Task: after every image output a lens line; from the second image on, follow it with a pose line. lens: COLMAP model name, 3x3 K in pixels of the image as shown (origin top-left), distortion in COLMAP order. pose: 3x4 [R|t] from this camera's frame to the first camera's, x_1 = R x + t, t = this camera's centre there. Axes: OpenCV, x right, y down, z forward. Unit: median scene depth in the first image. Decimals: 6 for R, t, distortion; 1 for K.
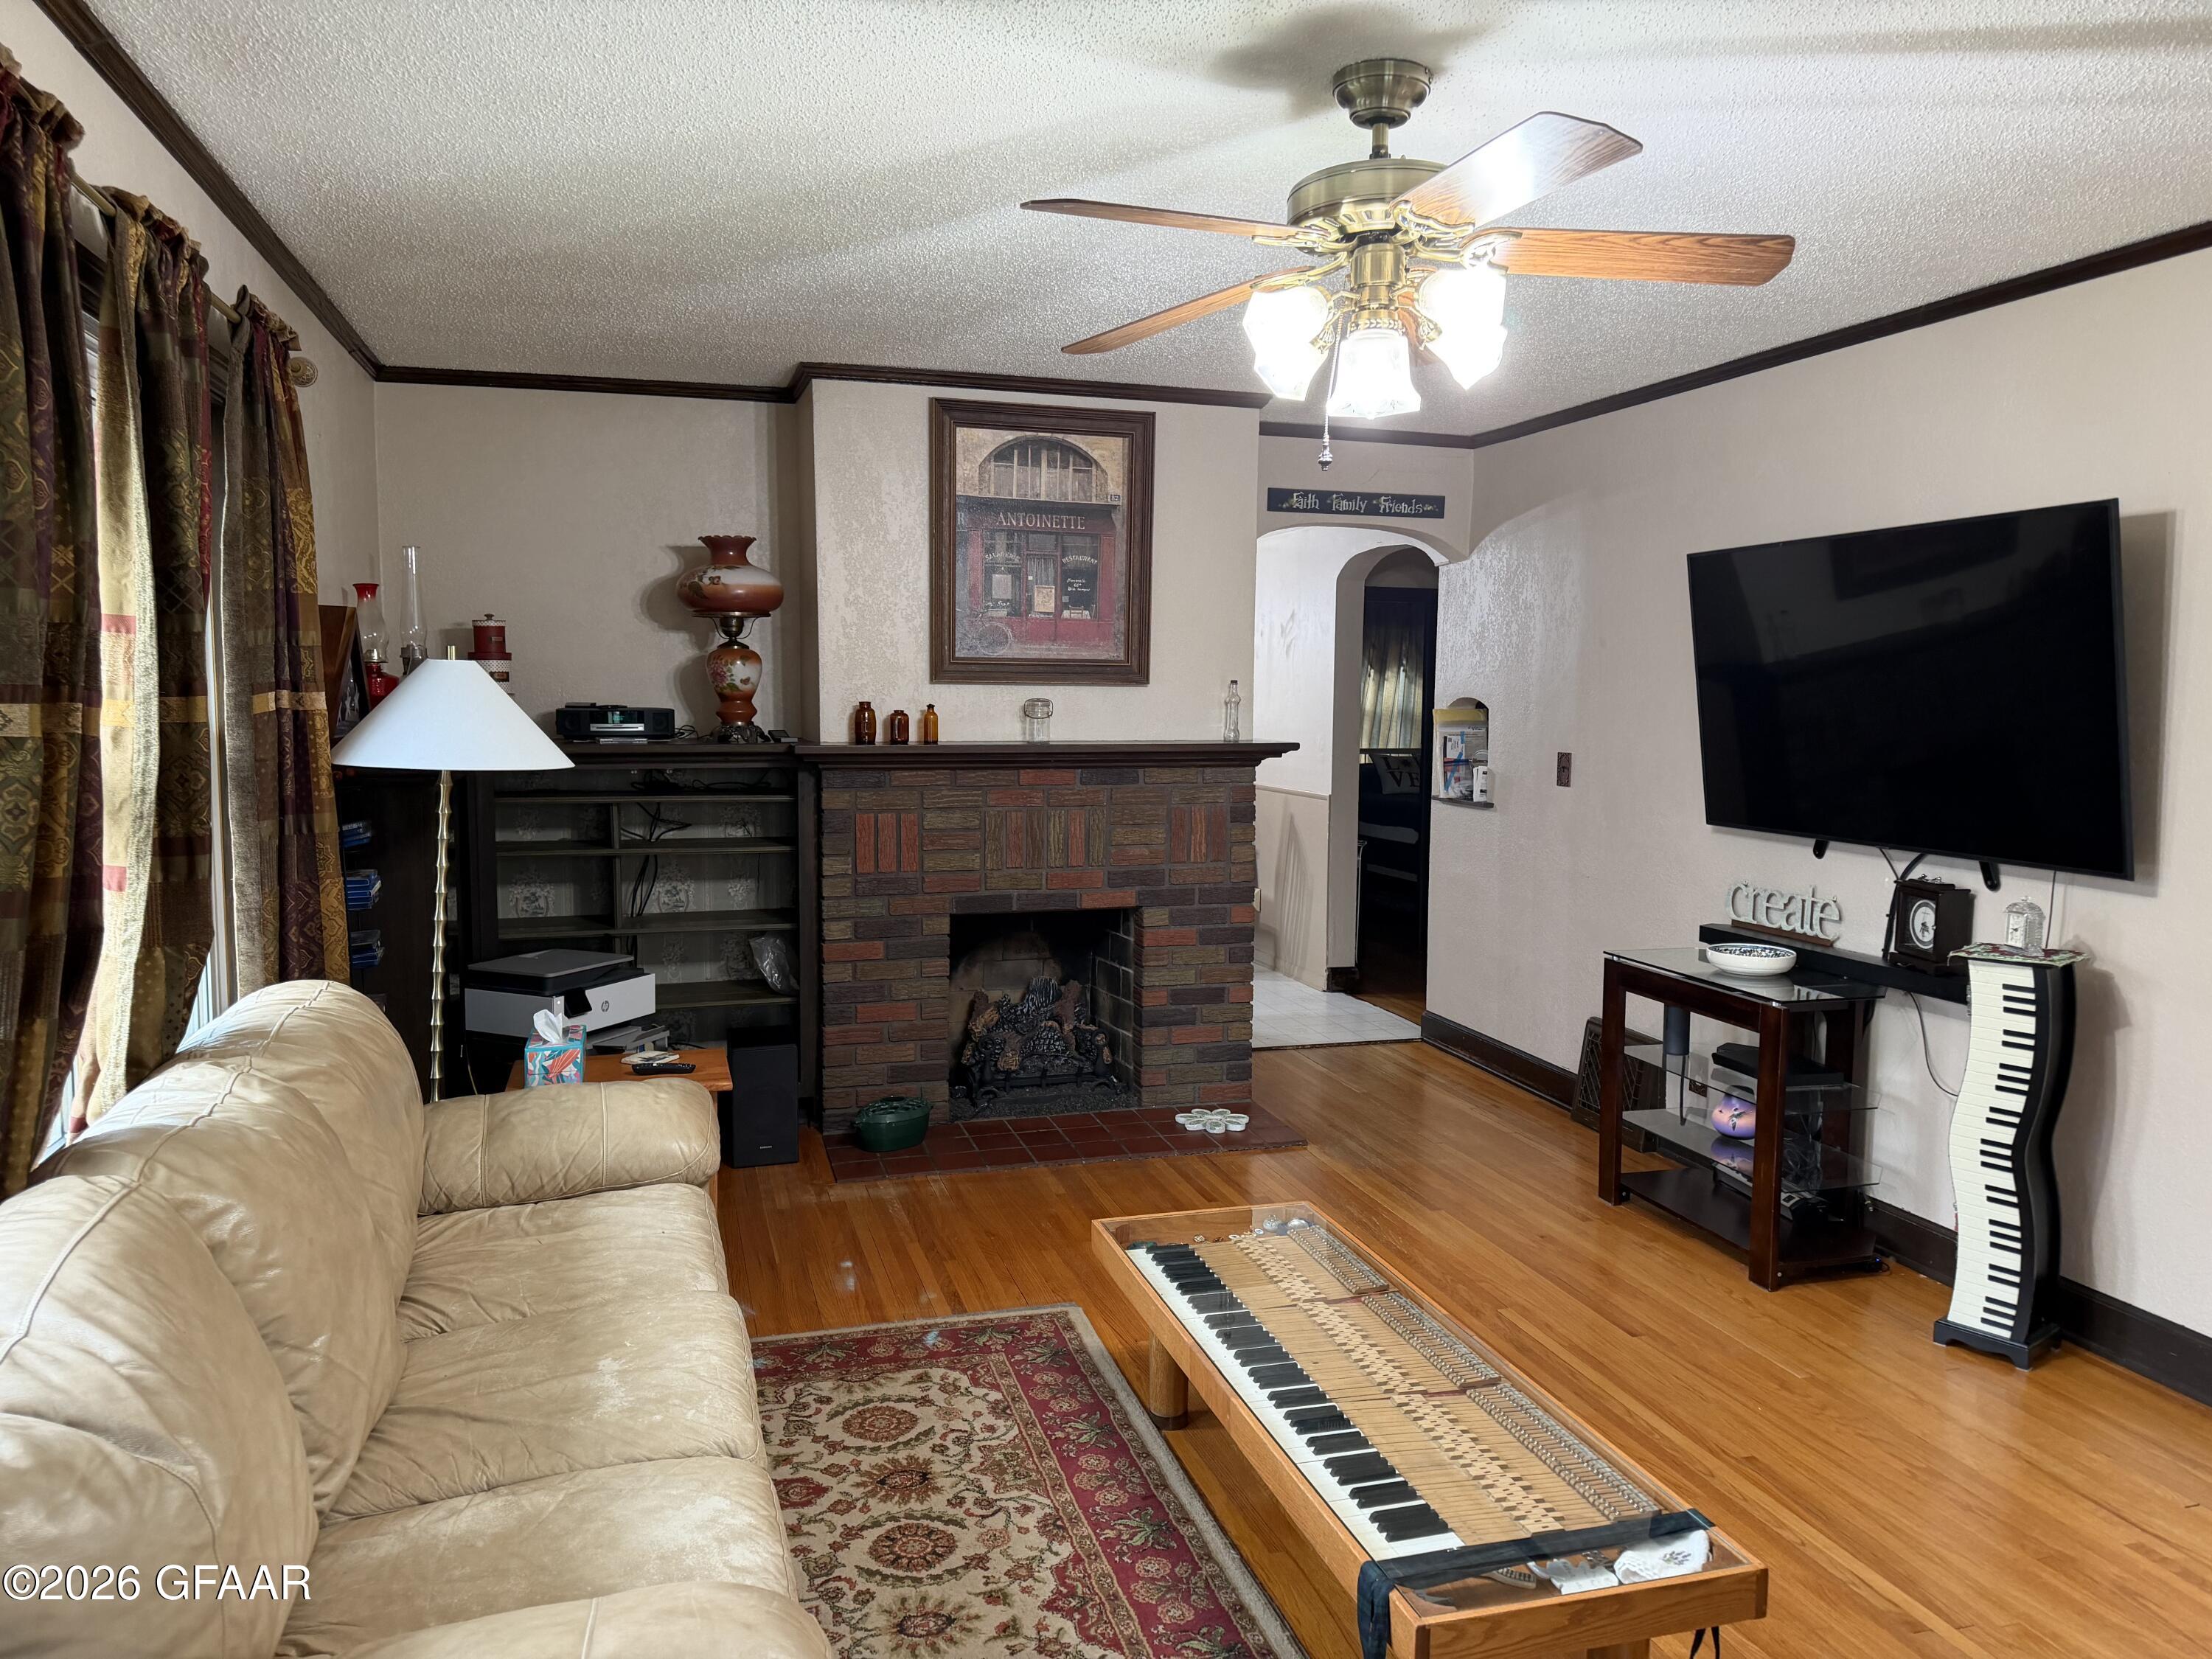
lens RADIAL K [[1558.5, 0, 1120.9], [0, 1558.5, 833.3], [0, 0, 1]] dist [0.001297, -0.005838]
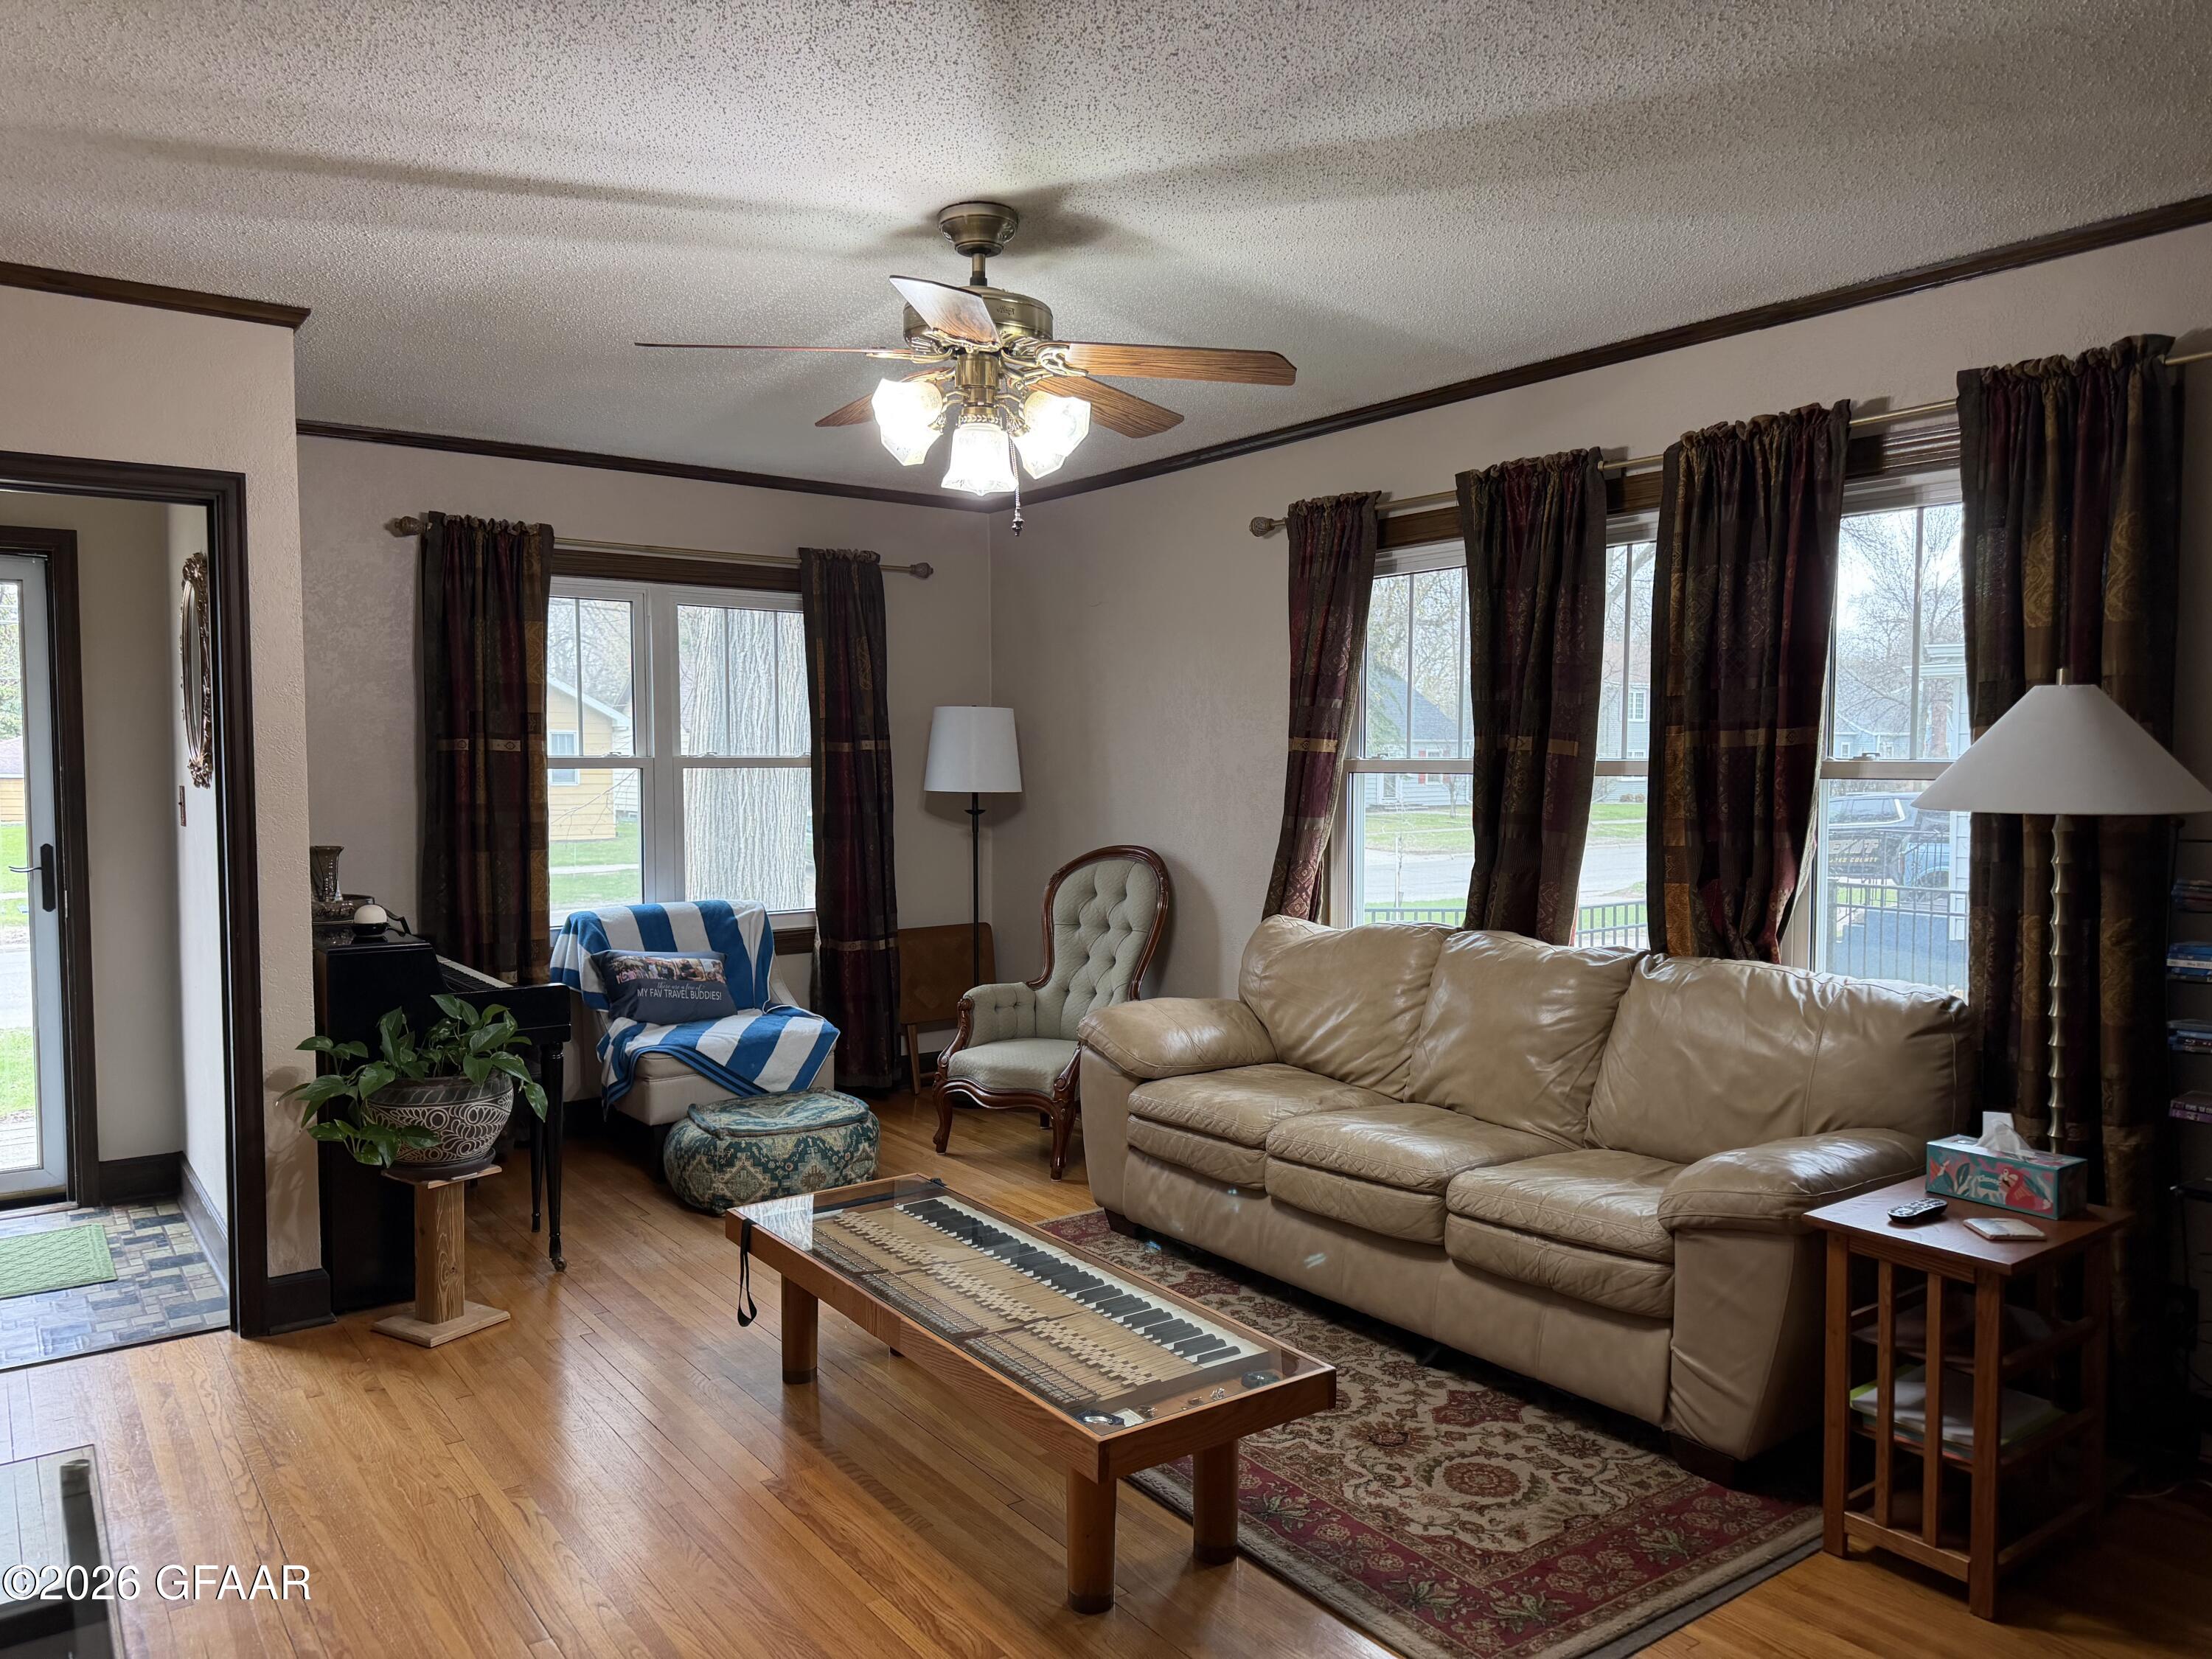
lens RADIAL K [[1558.5, 0, 1118.6], [0, 1558.5, 829.4], [0, 0, 1]] dist [0.001297, -0.005838]
pose [[-0.944824, 0.012491, -0.327341, 0.372404], [-0.028811, 0.992232, 0.121020, -0.133206], [0.326310, 0.123774, -0.937124, 1.794281]]
